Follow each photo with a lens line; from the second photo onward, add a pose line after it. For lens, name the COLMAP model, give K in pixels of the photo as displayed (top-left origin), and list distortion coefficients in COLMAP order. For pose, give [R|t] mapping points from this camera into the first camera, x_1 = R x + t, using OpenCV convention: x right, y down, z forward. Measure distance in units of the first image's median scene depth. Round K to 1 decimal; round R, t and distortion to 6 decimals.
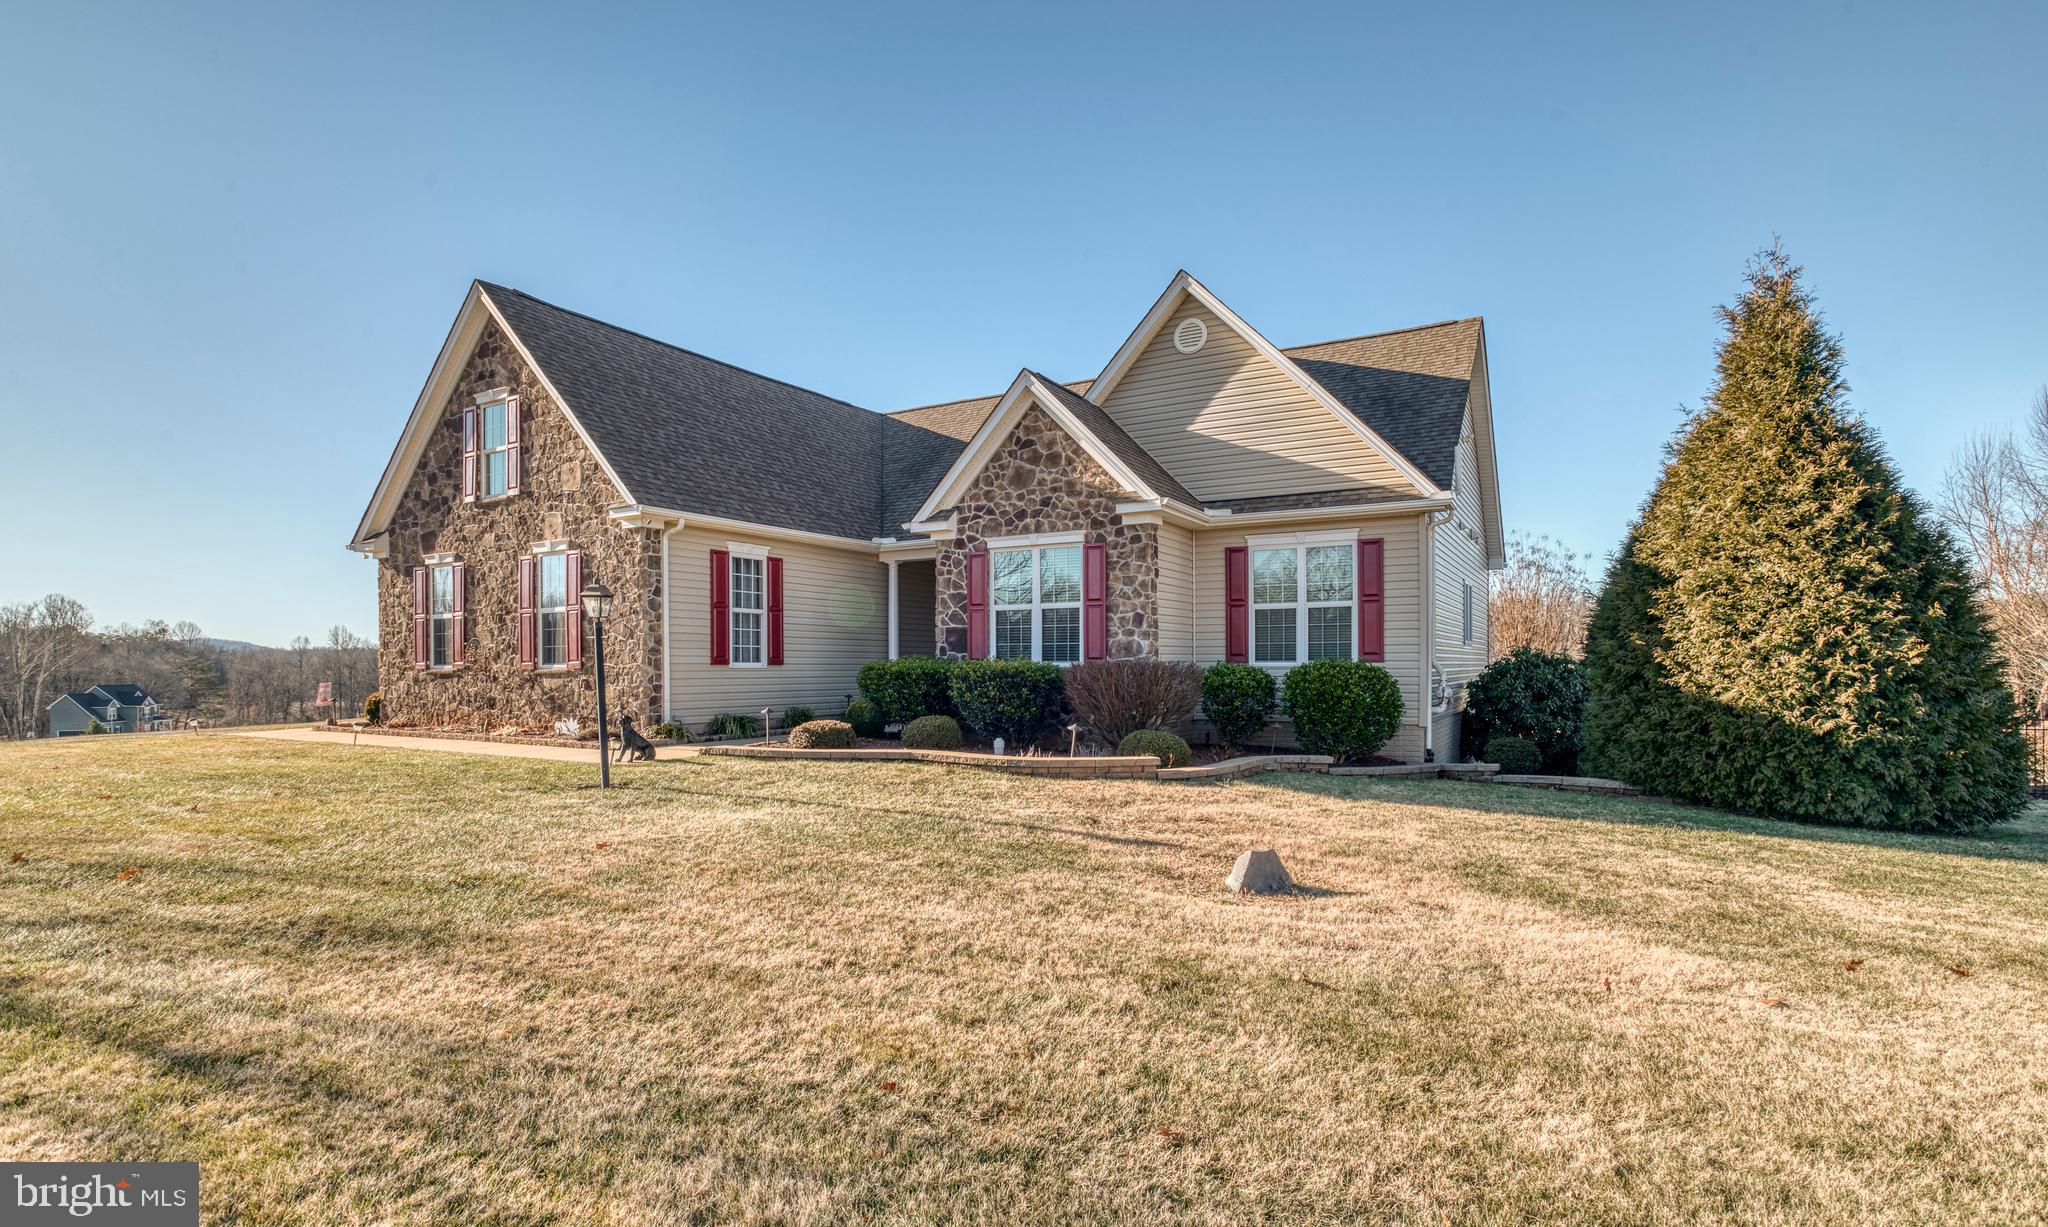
lens RADIAL K [[991.5, 0, 992.0], [0, 991.5, 654.8], [0, 0, 1]] dist [-0.035221, 0.000546]
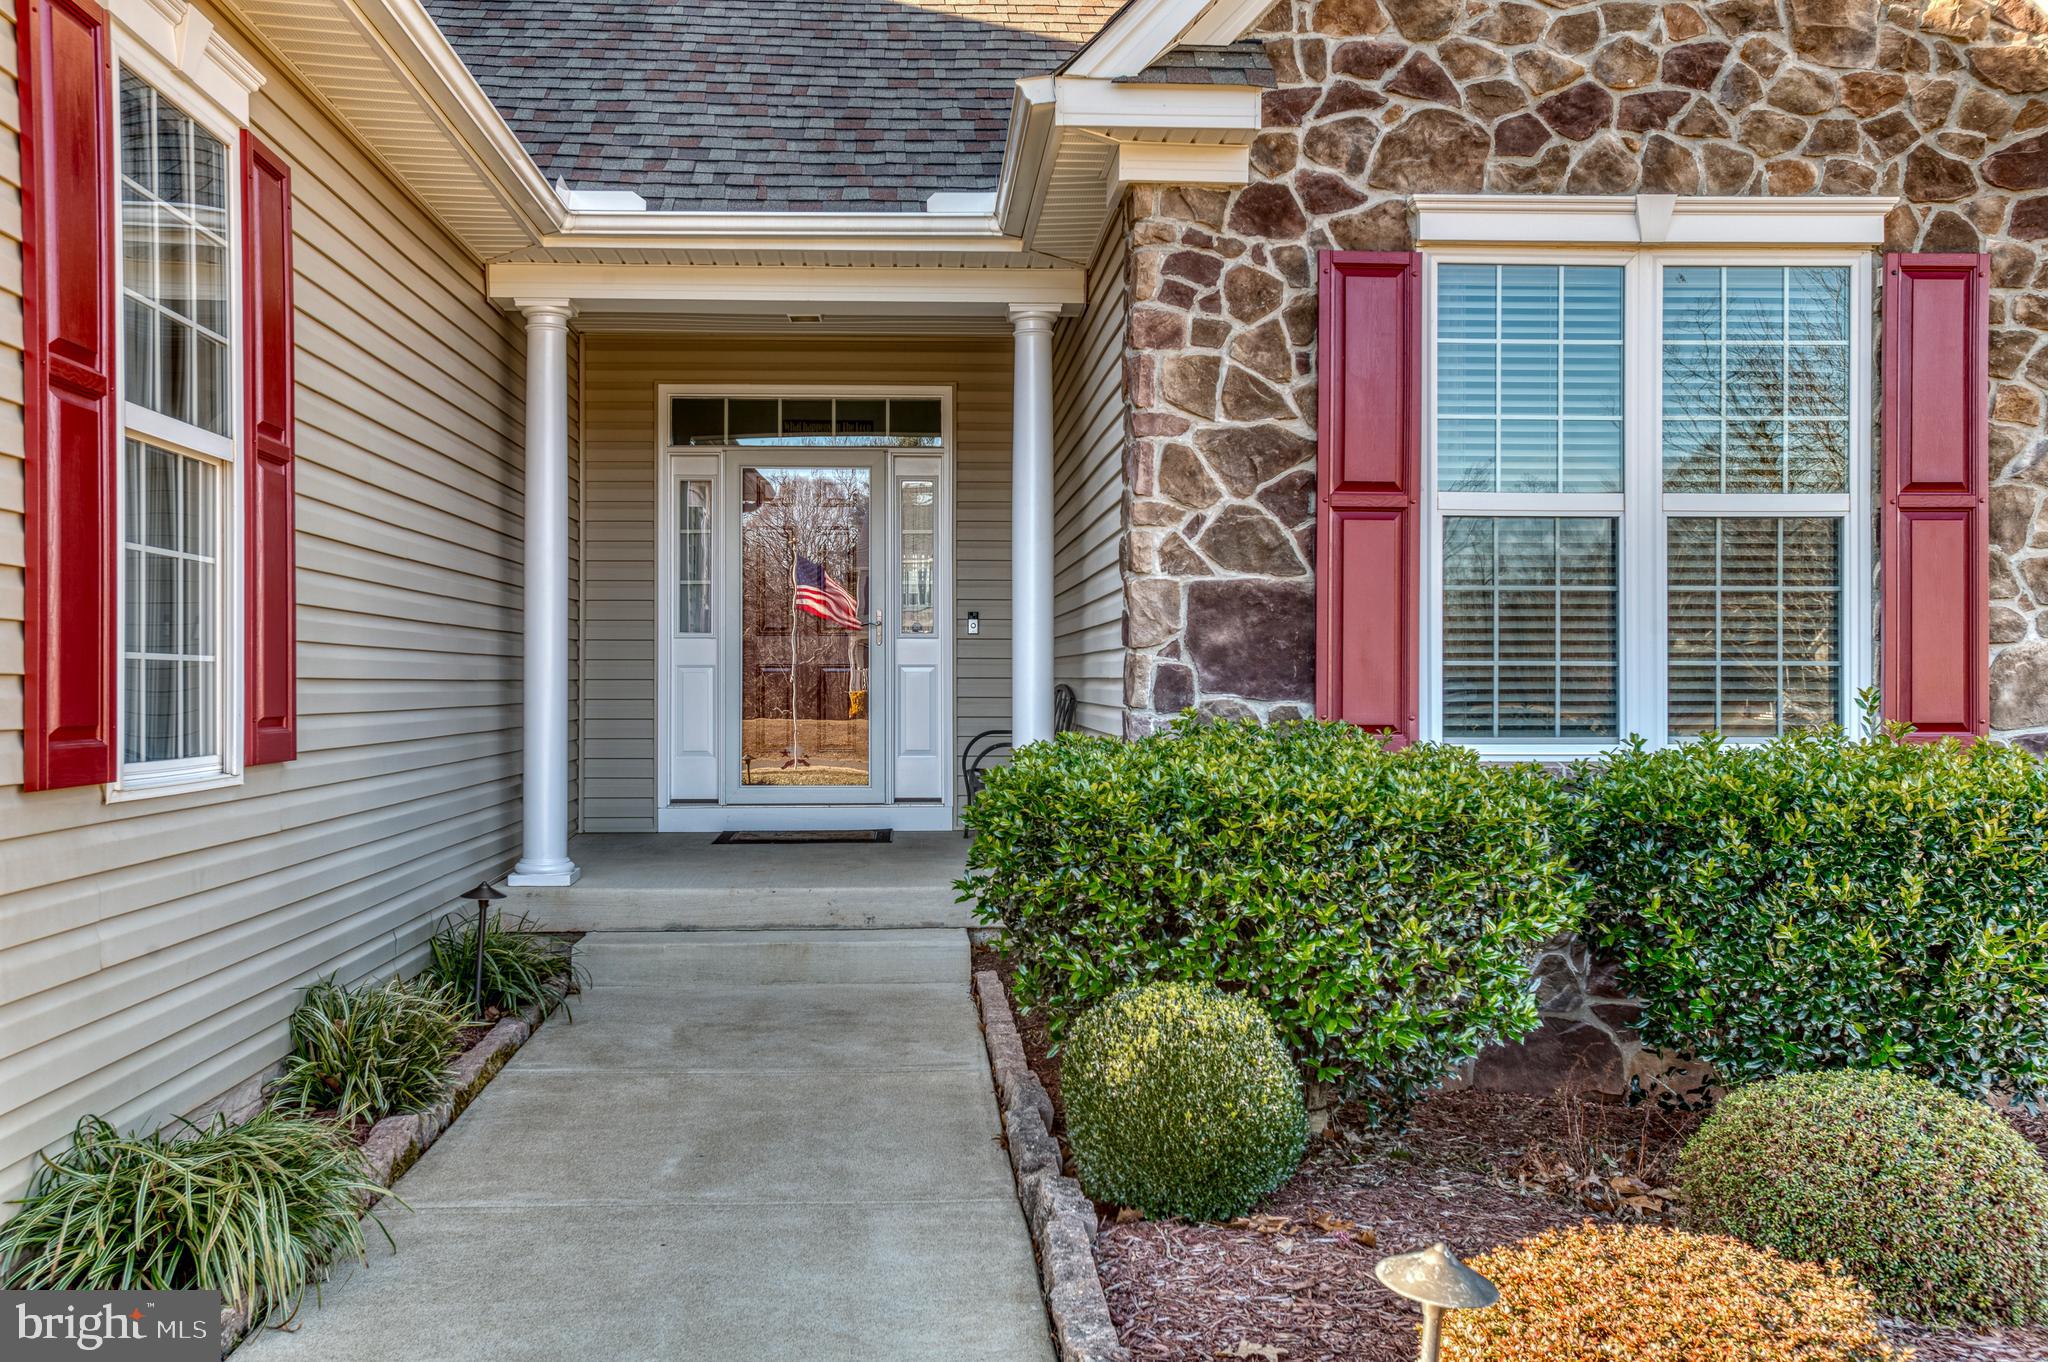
lens RADIAL K [[1916.0, 0, 1024.0], [0, 1916.0, 681.0], [0, 0, 1]] dist [0.083754, 0.014824]
pose [[0.817341, 0.021004, 0.575771, -0.334684], [-0.008979, 0.999678, -0.023722, 0.005250], [-0.576084, 0.014219, 0.817267, 0.696085]]
